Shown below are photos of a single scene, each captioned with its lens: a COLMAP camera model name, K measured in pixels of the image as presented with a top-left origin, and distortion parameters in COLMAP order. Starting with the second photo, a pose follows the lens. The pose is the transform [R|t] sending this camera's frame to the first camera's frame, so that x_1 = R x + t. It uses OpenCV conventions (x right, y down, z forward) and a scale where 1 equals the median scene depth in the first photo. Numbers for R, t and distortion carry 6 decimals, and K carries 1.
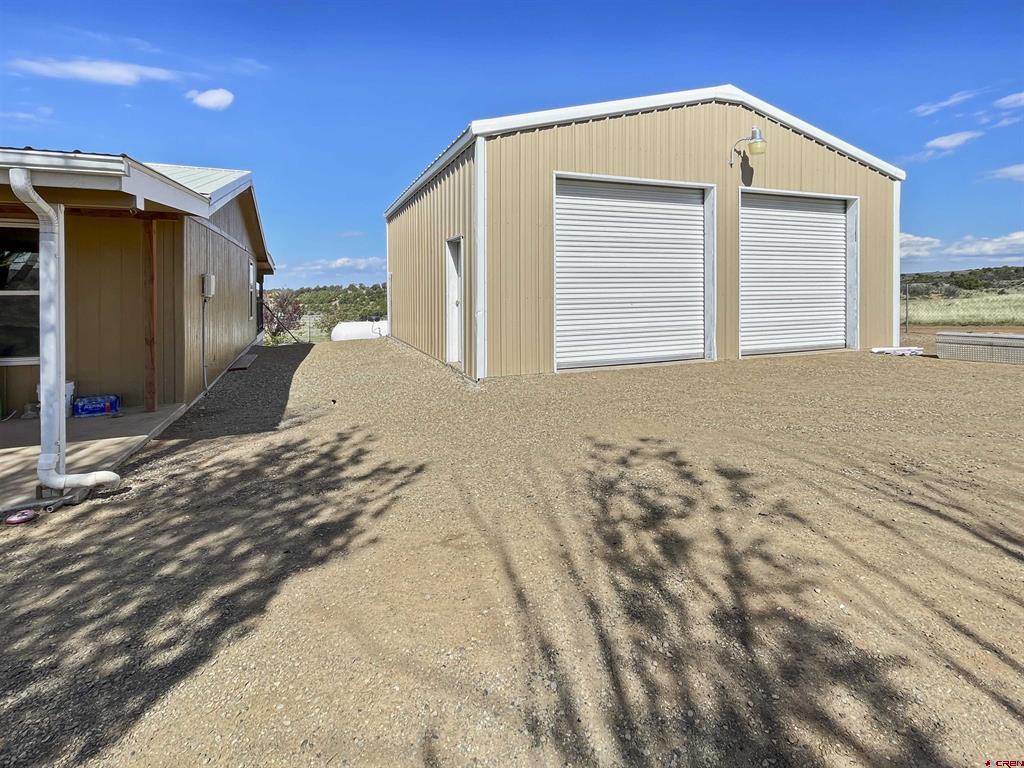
lens RADIAL K [[524.5, 0, 515.2], [0, 524.5, 385.3], [0, 0, 1]] dist [-0.000599, -0.000083]
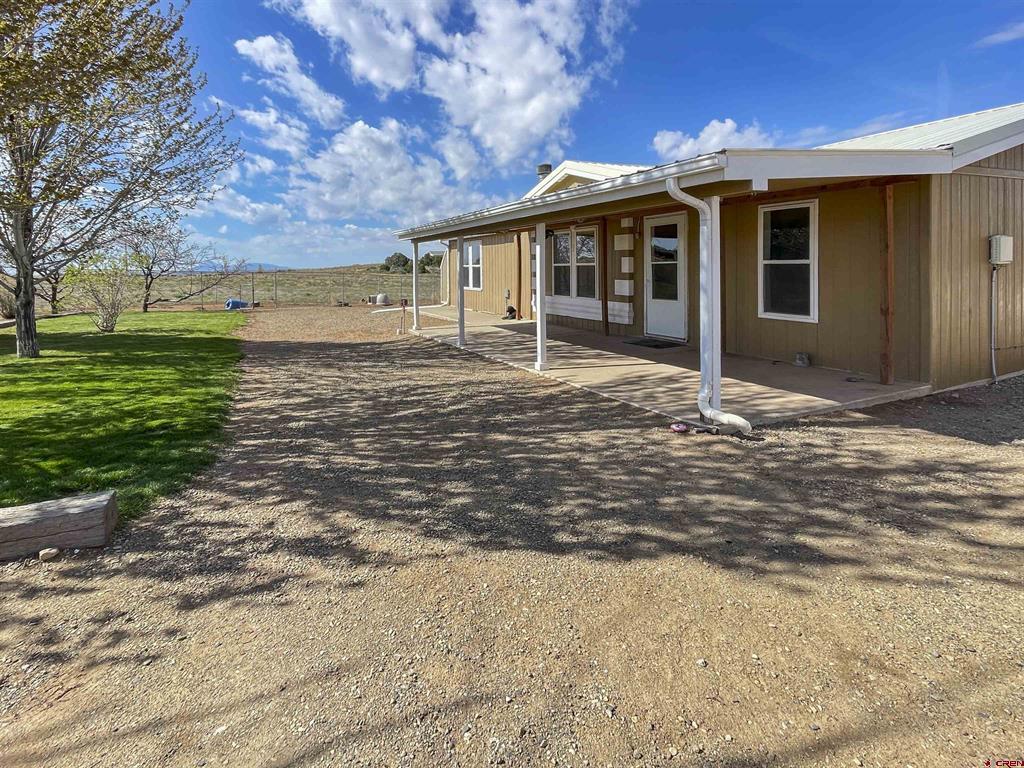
lens RADIAL K [[524.5, 0, 515.2], [0, 524.5, 385.3], [0, 0, 1]] dist [-0.000599, -0.000083]
pose [[0.065733, 0.235467, -0.969657, 0.303463], [-0.154125, 0.962493, 0.223279, -0.086705], [0.985862, 0.134772, 0.099559, 0.341872]]
